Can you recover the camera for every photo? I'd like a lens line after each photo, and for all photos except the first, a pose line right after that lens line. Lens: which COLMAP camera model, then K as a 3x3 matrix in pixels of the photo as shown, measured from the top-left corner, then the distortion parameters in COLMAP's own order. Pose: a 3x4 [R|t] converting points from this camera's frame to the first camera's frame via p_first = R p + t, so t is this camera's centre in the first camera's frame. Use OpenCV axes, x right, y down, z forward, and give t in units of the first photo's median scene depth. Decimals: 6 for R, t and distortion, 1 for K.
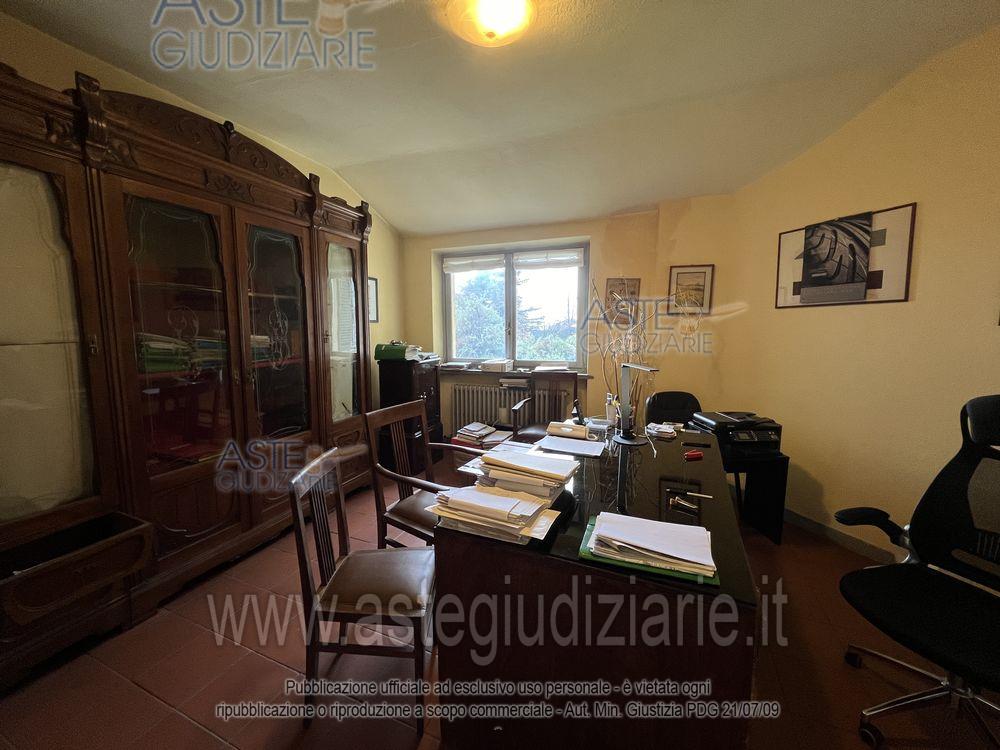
lens RADIAL K [[399.5, 0, 496.6], [0, 399.5, 370.1], [0, 0, 1]] dist [0.003209, -0.000480]
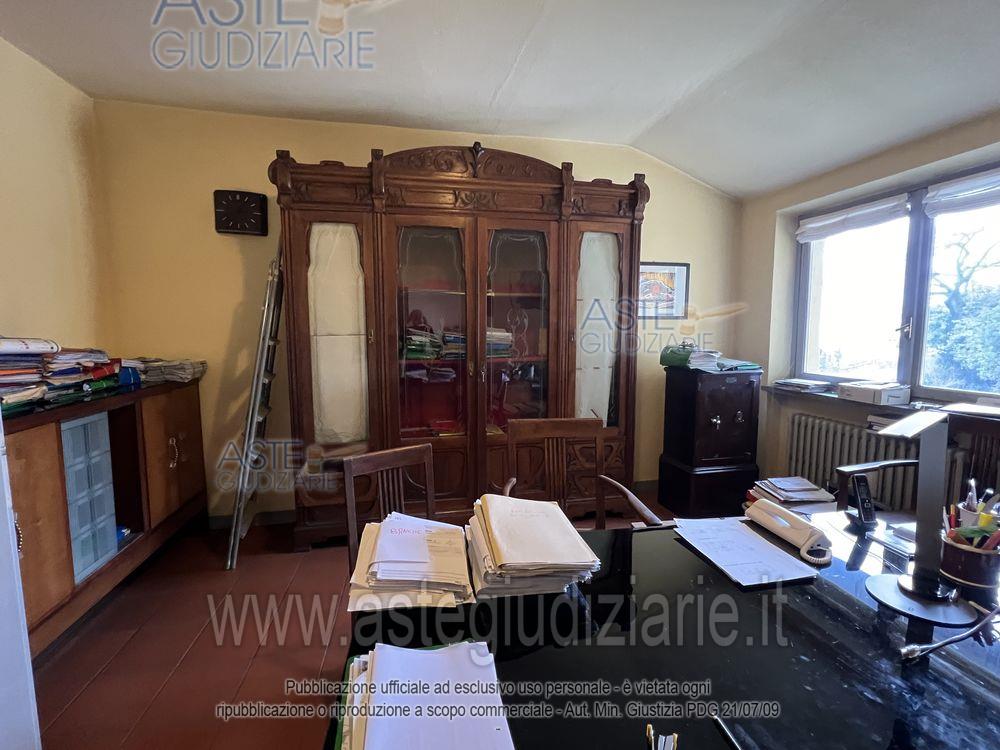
lens RADIAL K [[450.0, 0, 498.2], [0, 450.0, 370.4], [0, 0, 1]] dist [0.002414, 0.000321]
pose [[0.554418, 0.085509, -0.827834, 0.316479], [-0.090521, 0.995002, 0.042152, -0.027957], [0.827301, 0.051567, 0.559388, 0.255685]]
